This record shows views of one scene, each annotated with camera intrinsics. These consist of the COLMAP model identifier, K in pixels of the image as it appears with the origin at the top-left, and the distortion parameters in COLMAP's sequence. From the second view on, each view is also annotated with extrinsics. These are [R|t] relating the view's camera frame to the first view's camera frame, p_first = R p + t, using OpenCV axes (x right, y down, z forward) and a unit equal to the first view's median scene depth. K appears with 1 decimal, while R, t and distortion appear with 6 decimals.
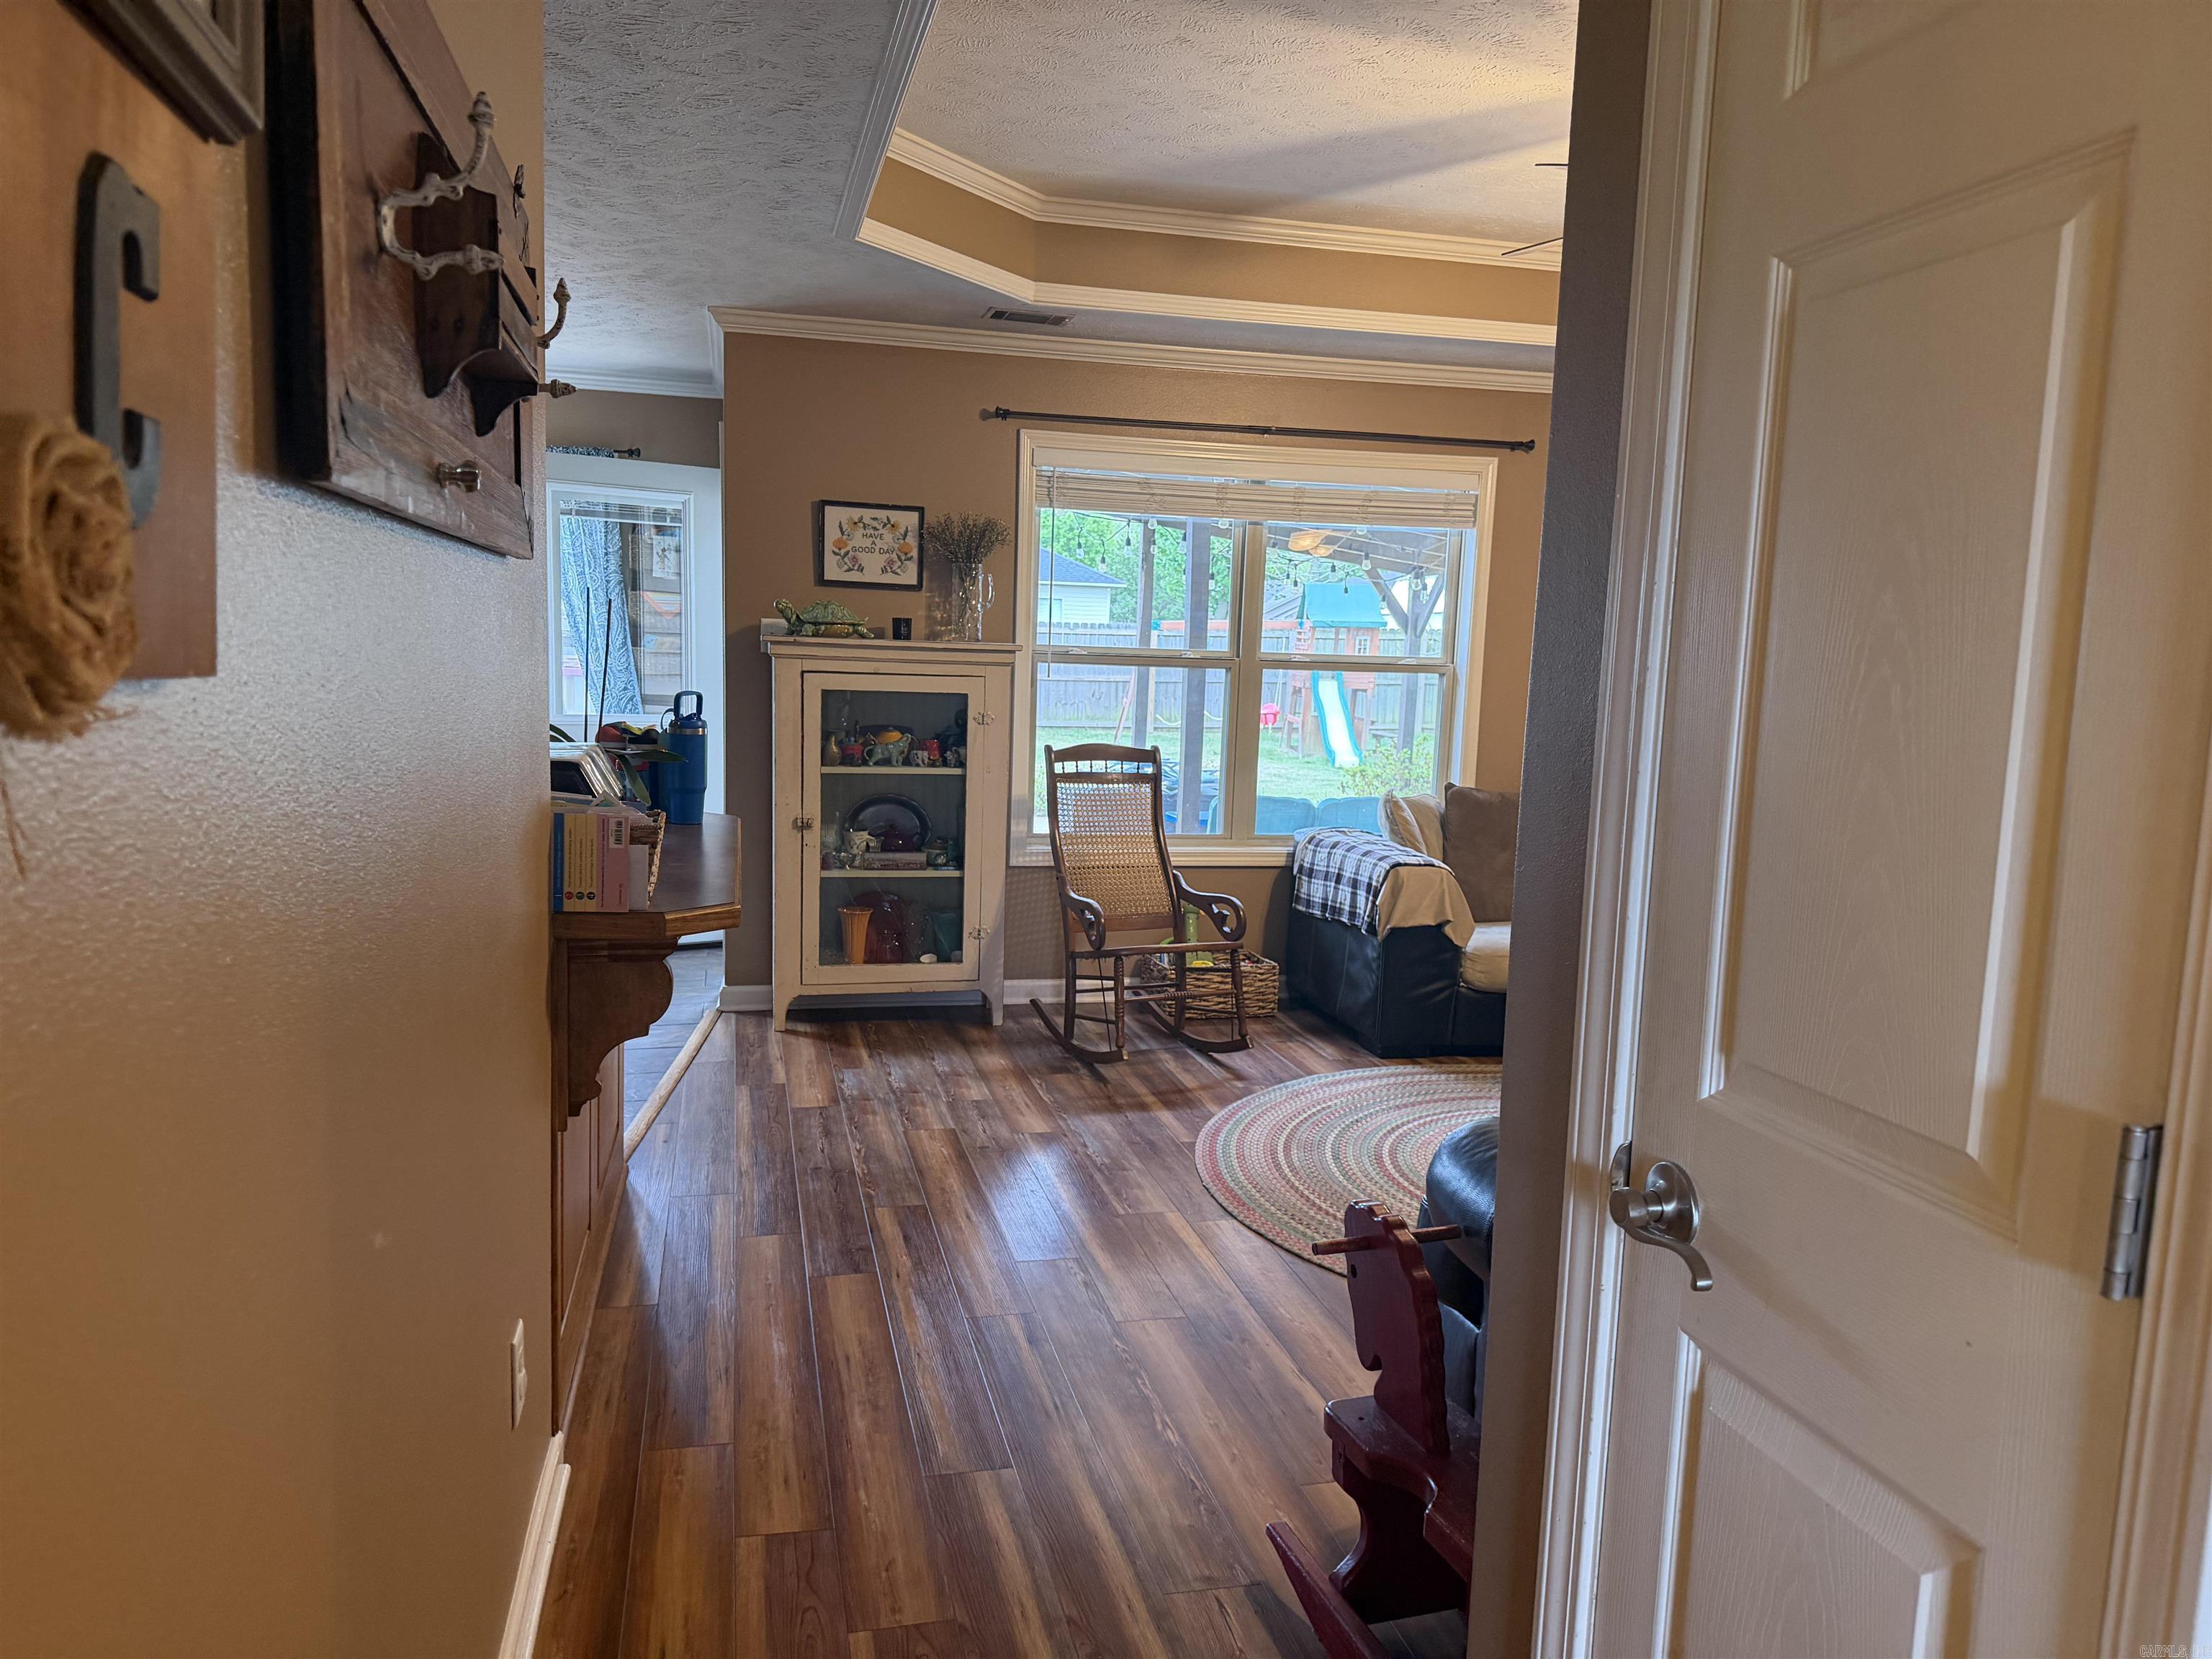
lens RADIAL K [[1570.1, 0, 1091.3], [0, 1570.1, 822.3], [0, 0, 1]] dist [0.175813, -0.144843]
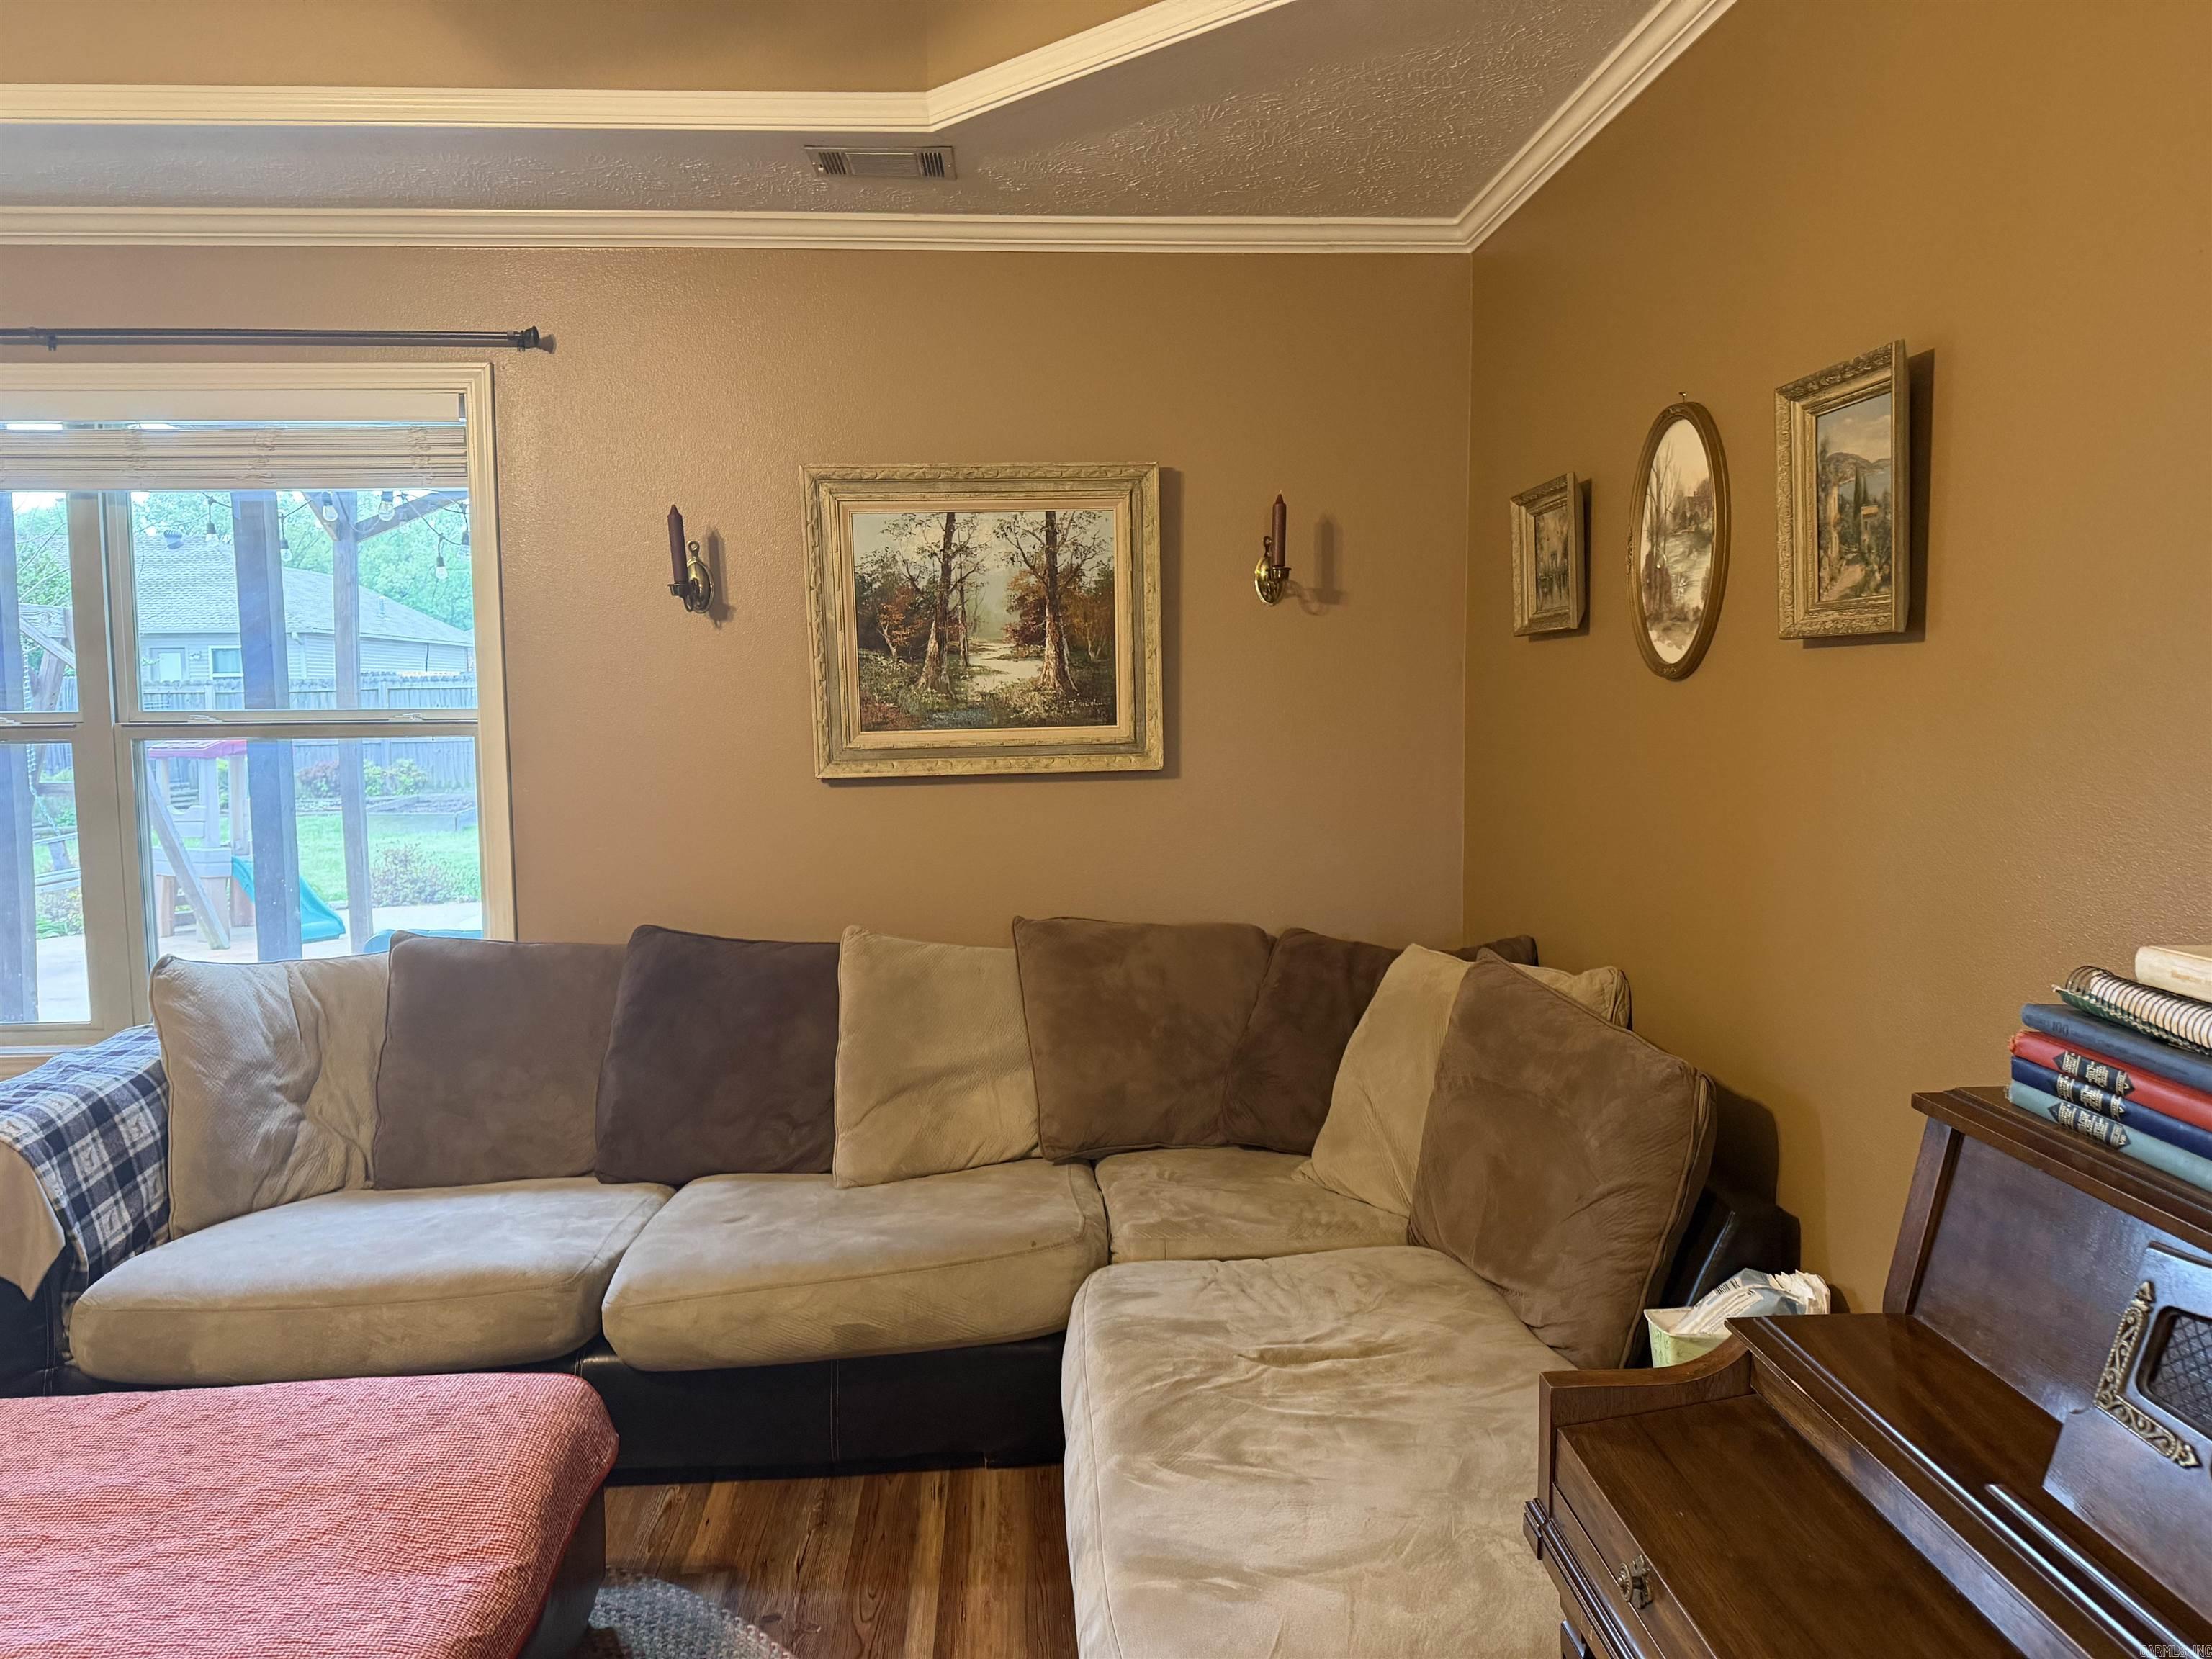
lens RADIAL K [[1552.8, 0, 1109.9], [0, 1552.8, 824.8], [0, 0, 1]] dist [0.103216, -0.141147]
pose [[0.983968, -0.030942, -0.175640, 0.640786], [0.026756, 0.999300, -0.026148, -0.046150], [0.176327, 0.021029, 0.984107, 0.544911]]
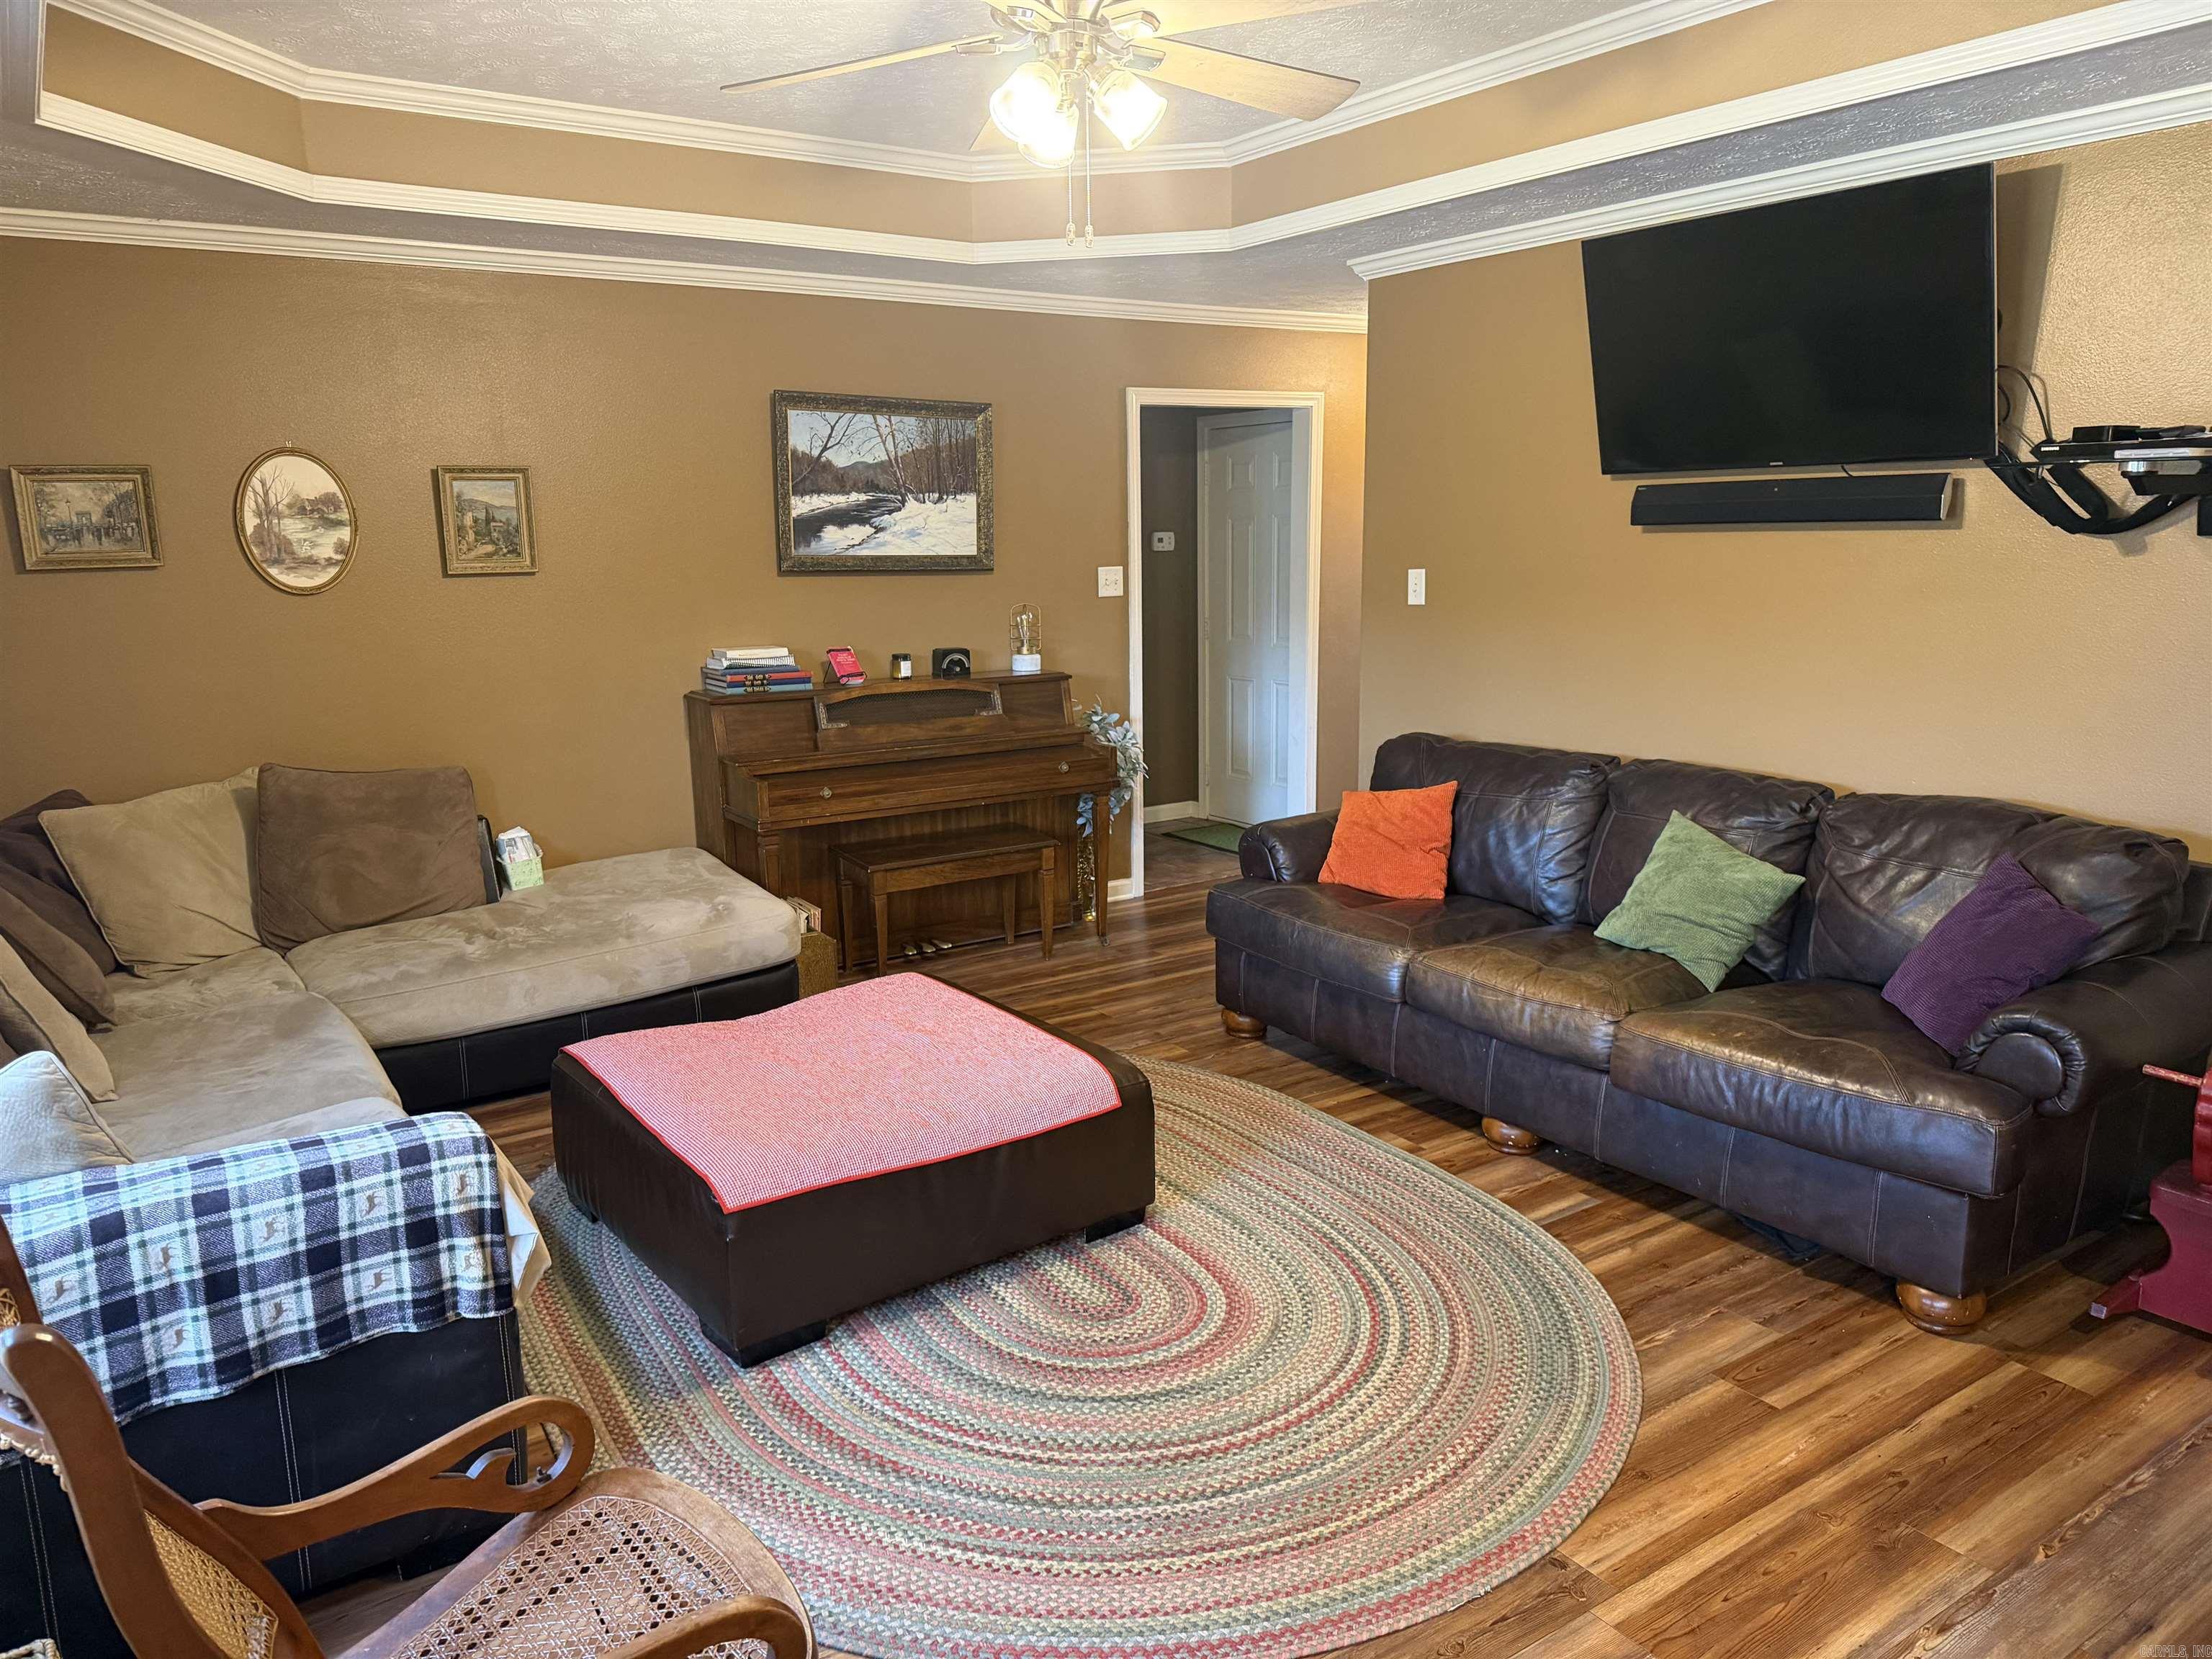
lens RADIAL K [[1500.0, 0, 1081.6], [0, 1500.0, 883.9], [0, 0, 1]] dist [0.084237, -0.113093]
pose [[-0.340214, -0.243781, 0.908199, -0.234531], [0.106242, 0.949663, 0.294709, -0.148620], [-0.934327, 0.196754, -0.297189, 0.913351]]
